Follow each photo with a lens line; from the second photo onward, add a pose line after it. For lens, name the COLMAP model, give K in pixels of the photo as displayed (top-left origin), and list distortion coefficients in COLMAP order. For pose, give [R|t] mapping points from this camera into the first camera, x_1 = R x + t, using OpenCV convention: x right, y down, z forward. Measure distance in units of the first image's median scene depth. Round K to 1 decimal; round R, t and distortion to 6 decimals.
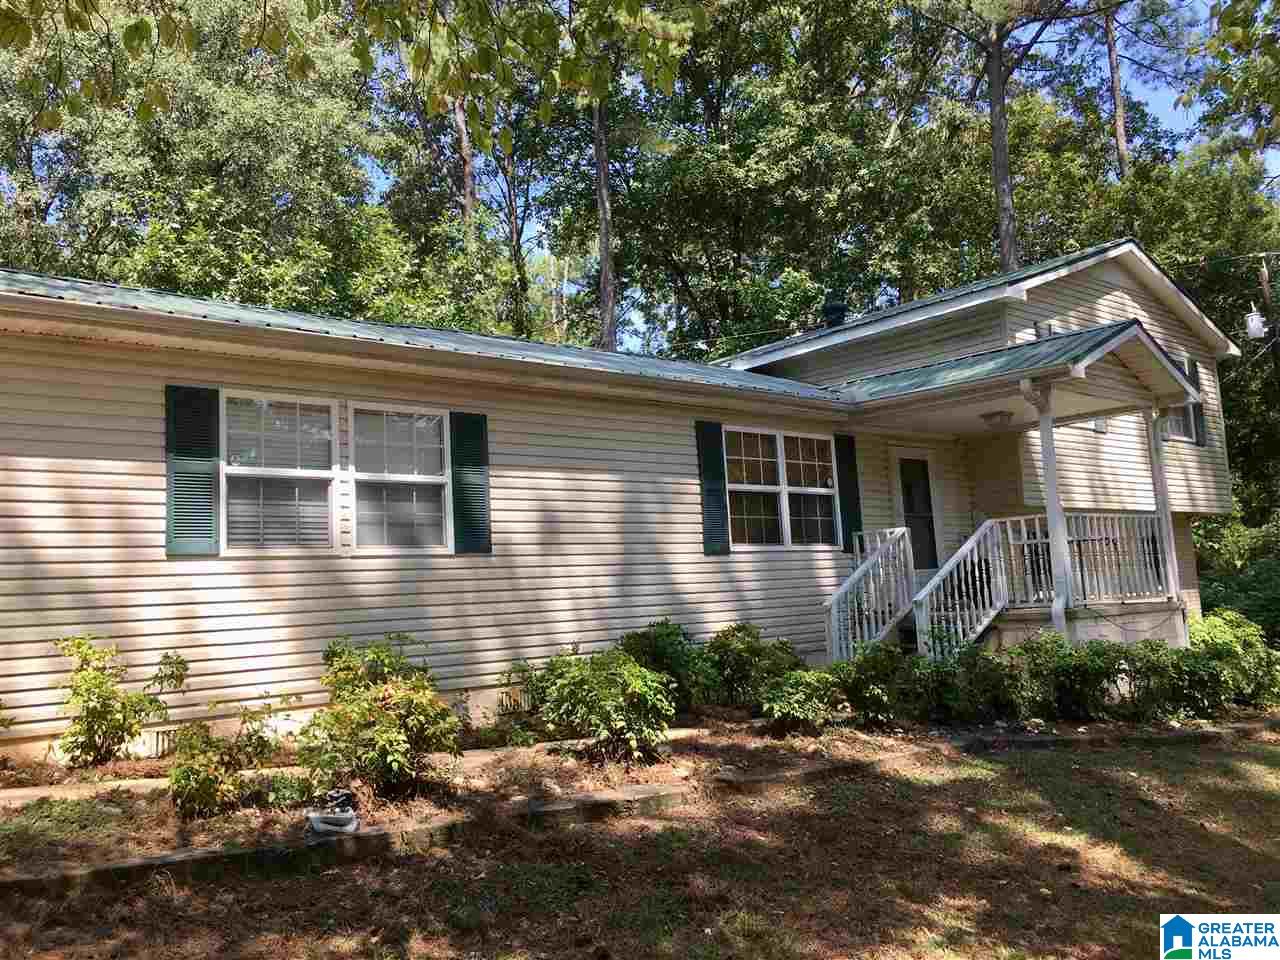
lens RADIAL K [[1089.6, 0, 639.3], [0, 1089.6, 475.1], [0, 0, 1]] dist [0.055524, -0.050449]
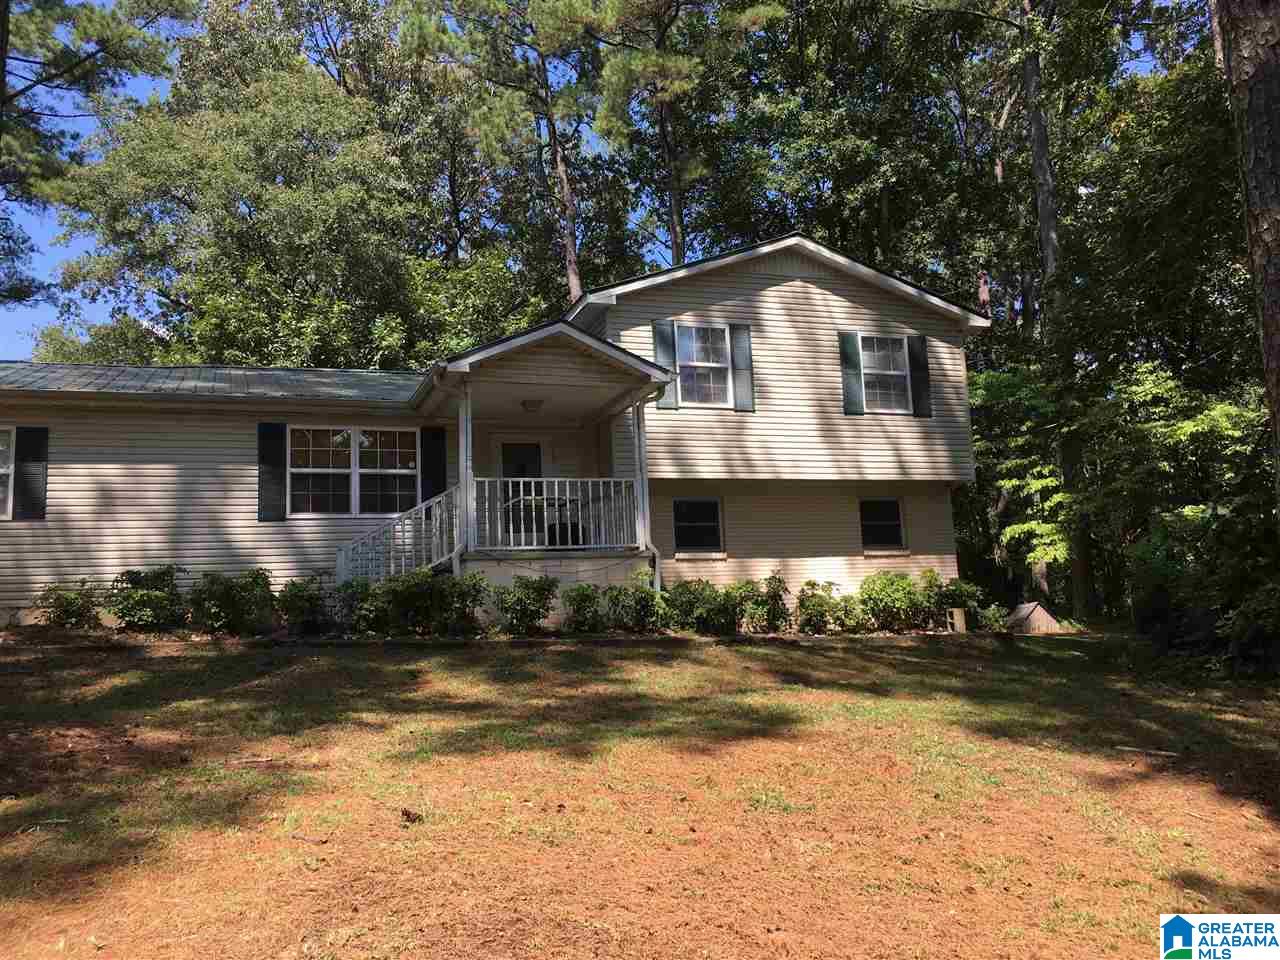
lens RADIAL K [[1089.6, 0, 640.0], [0, 1089.6, 482.1], [0, 0, 1]] dist [0.055524, -0.050449]
pose [[0.932005, -0.041533, -0.360057, 0.949549], [0.039052, 0.999137, -0.014165, 0.059719], [0.360334, -0.000859, 0.932823, -0.100795]]
